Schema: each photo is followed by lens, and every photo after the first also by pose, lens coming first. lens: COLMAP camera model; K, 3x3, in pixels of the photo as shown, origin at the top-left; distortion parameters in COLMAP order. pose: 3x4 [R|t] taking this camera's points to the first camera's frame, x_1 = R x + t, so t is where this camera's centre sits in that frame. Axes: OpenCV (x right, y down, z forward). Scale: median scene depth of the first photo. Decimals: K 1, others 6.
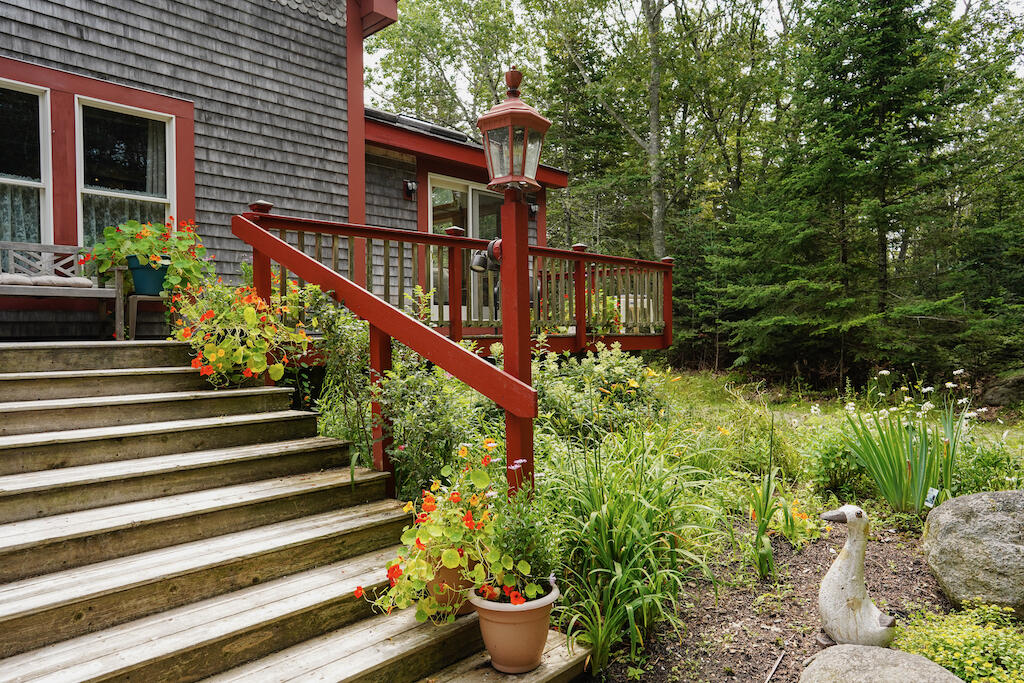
lens RADIAL K [[680.4, 0, 507.6], [0, 680.4, 342.3], [0, 0, 1]] dist [-0.042179, 0.052606]
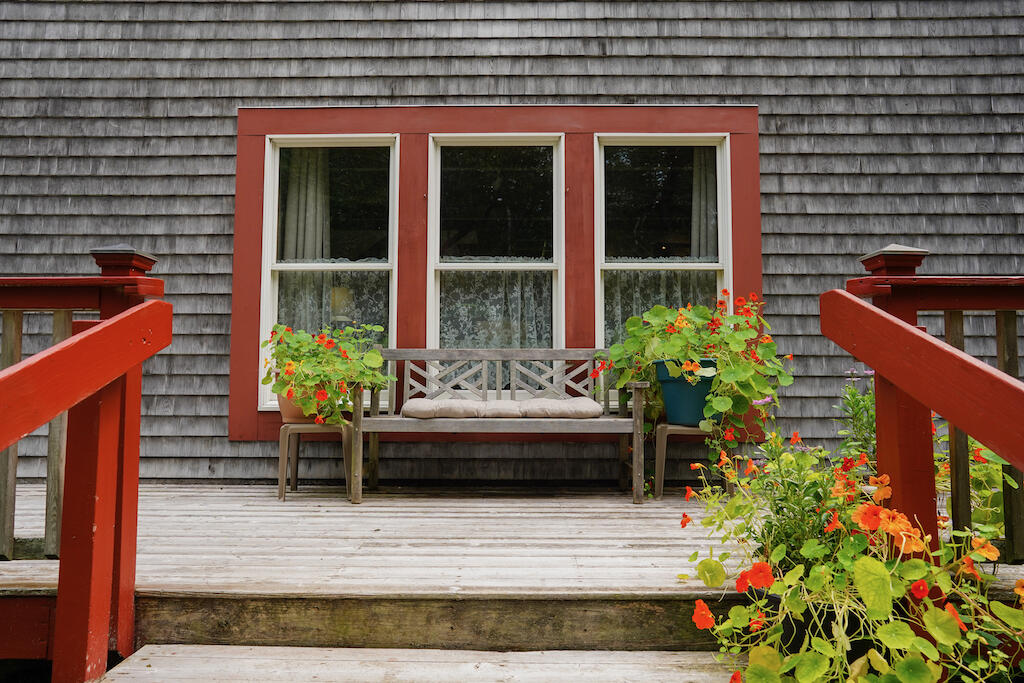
lens RADIAL K [[680.4, 0, 507.6], [0, 680.4, 342.3], [0, 0, 1]] dist [-0.042179, 0.052606]
pose [[0.677953, -0.035178, -0.734263, -0.173067], [-0.020441, 0.997566, -0.066666, -0.091433], [0.734821, 0.060206, 0.675584, 0.427453]]
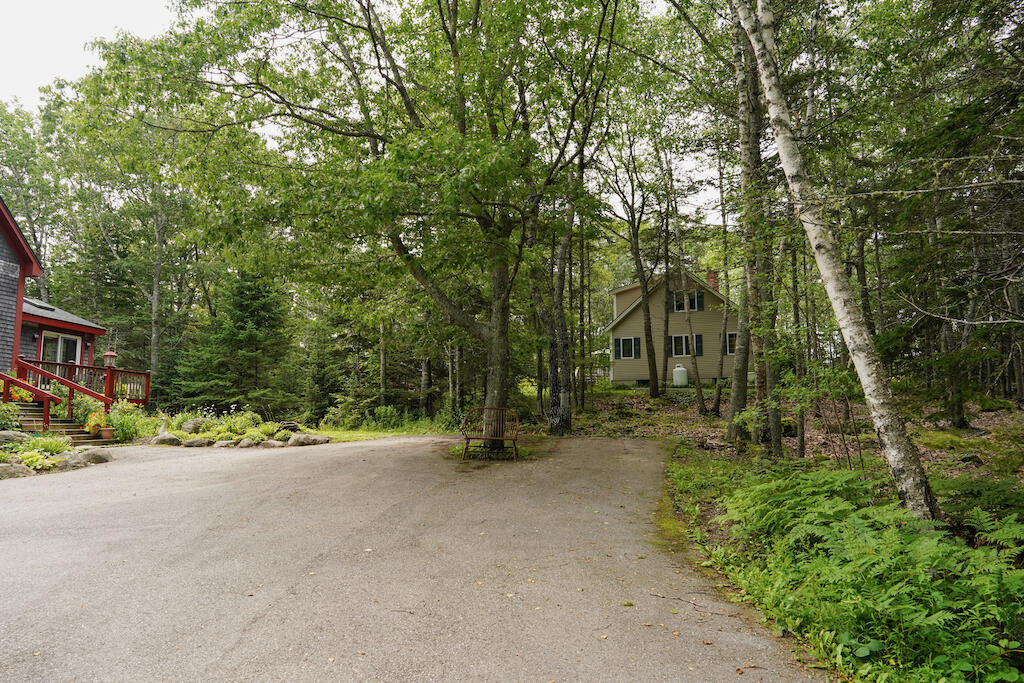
lens RADIAL K [[680.4, 0, 507.6], [0, 680.4, 342.3], [0, 0, 1]] dist [-0.042179, 0.052606]
pose [[0.778536, 0.081827, 0.622243, -0.455518], [0.002934, 0.990979, -0.133987, 0.174068], [-0.627594, 0.106139, 0.771272, -2.709056]]
